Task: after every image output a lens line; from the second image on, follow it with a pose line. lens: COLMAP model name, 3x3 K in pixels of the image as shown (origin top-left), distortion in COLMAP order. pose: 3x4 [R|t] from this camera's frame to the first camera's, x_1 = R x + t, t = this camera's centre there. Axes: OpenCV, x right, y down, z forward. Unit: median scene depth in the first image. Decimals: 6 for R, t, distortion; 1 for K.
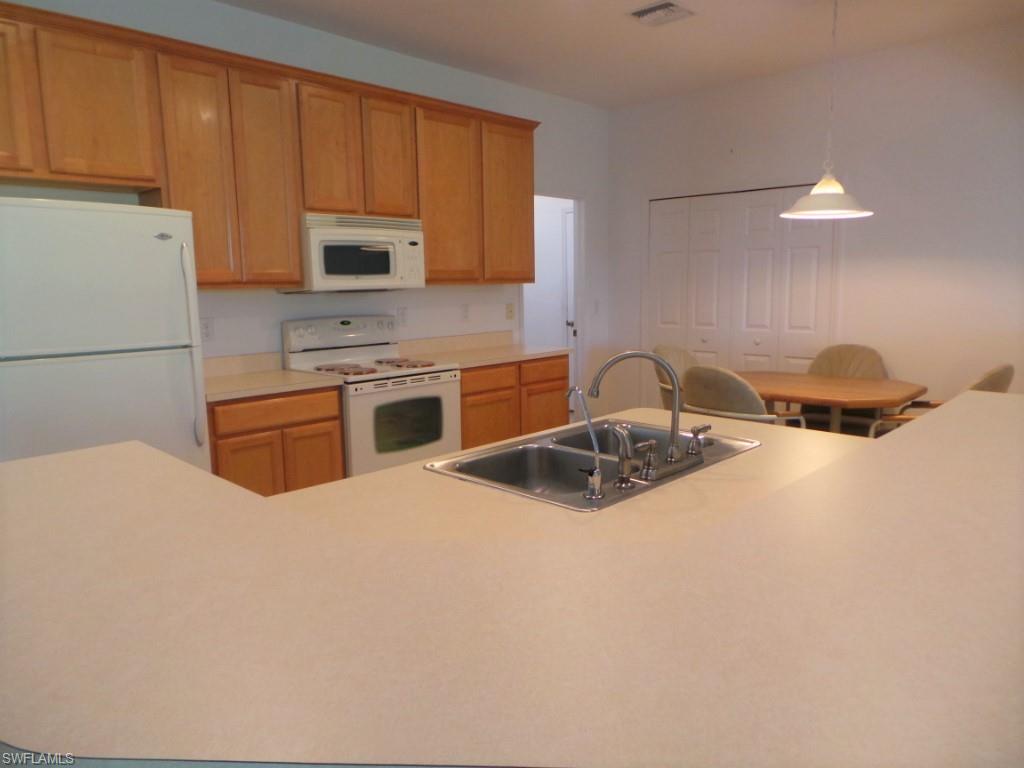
lens RADIAL K [[704.0, 0, 514.4], [0, 704.0, 386.1], [0, 0, 1]] dist [-0.002466, 0.003758]
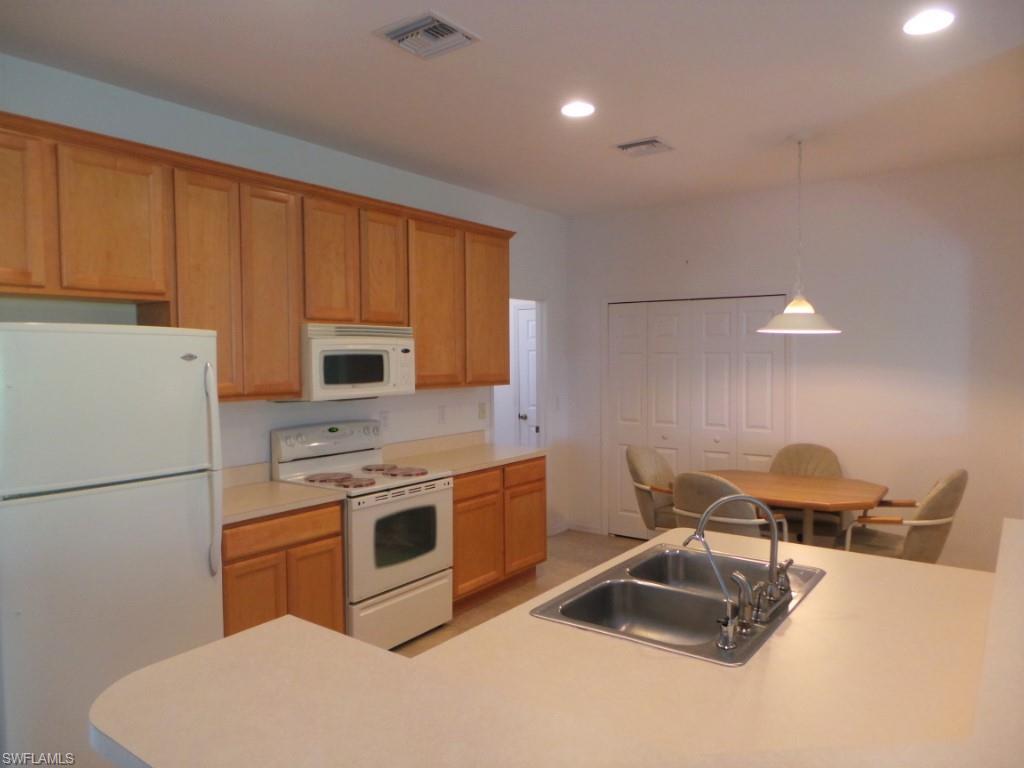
lens RADIAL K [[704.0, 0, 514.4], [0, 704.0, 386.1], [0, 0, 1]] dist [-0.002466, 0.003758]
pose [[0.990640, 0.002253, 0.136480, -0.133060], [0.012493, 0.994171, -0.107093, -0.045403], [-0.135926, 0.107796, 0.984837, -0.003860]]
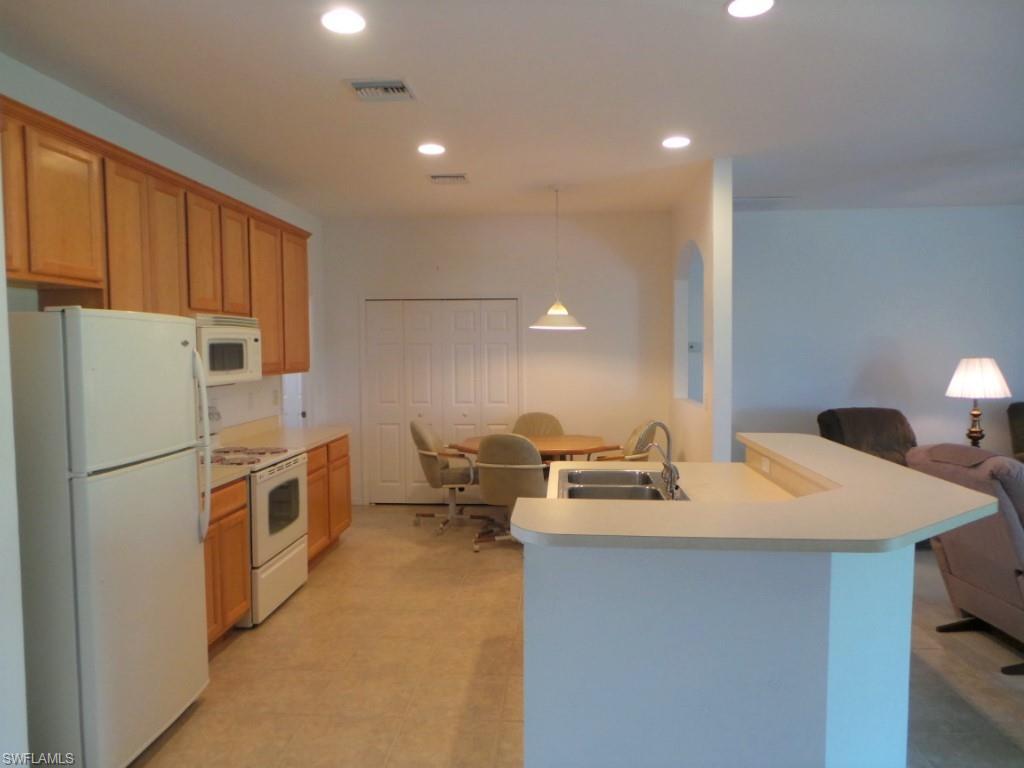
lens RADIAL K [[704.0, 0, 514.4], [0, 704.0, 386.1], [0, 0, 1]] dist [-0.002466, 0.003758]
pose [[0.770279, -0.025990, 0.637177, -0.557378], [0.090397, 0.993530, -0.068755, -0.022494], [-0.631268, 0.110560, 0.767644, -0.080831]]
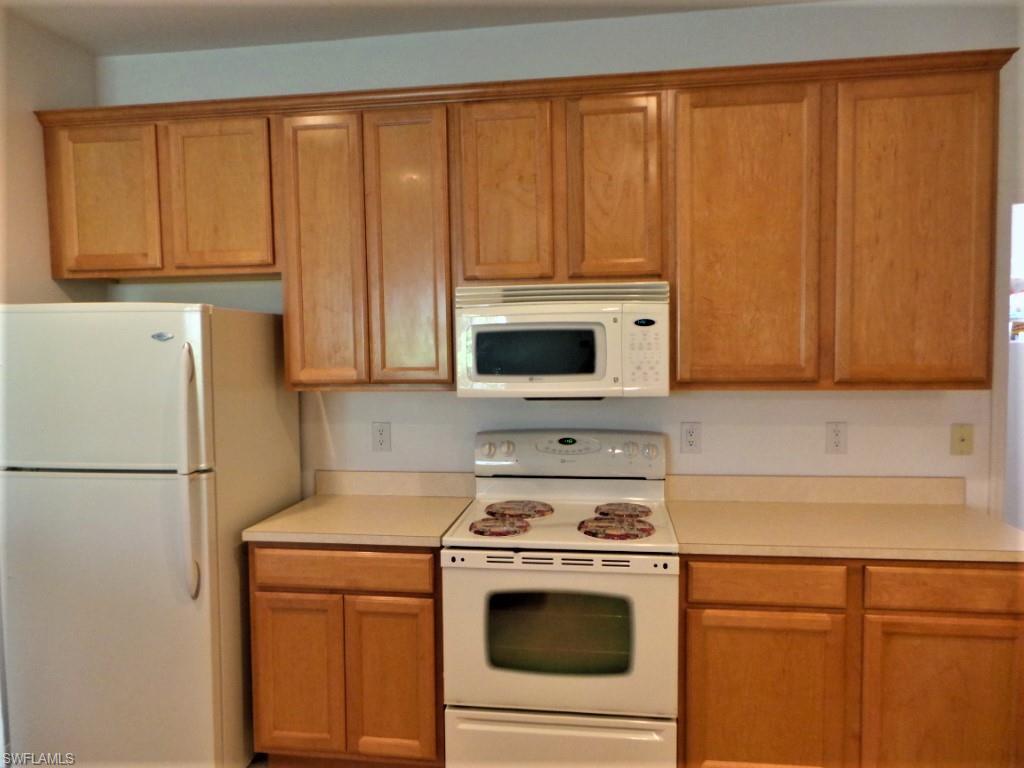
lens RADIAL K [[704.0, 0, 514.4], [0, 704.0, 386.1], [0, 0, 1]] dist [-0.002466, 0.003758]
pose [[0.586600, 0.055816, -0.807951, 0.285336], [-0.117261, 0.992963, -0.016539, -0.133658], [0.801343, 0.104443, 0.589018, 0.600966]]
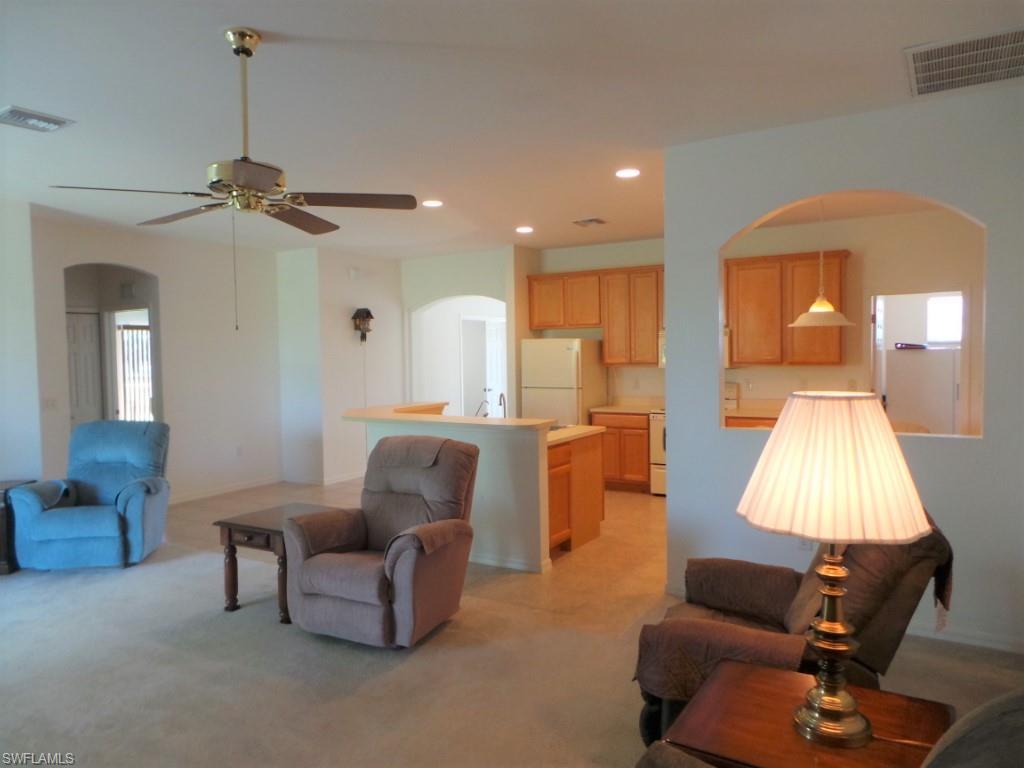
lens RADIAL K [[713.9, 0, 512.0], [0, 713.9, 384.0], [0, 0, 1]] dist [-0.000243, 0.000539]
pose [[0.211449, 0.053616, -0.975917, 1.582288], [-0.133564, 0.990712, 0.025490, -0.080073], [0.968220, 0.124958, 0.216646, 0.123631]]
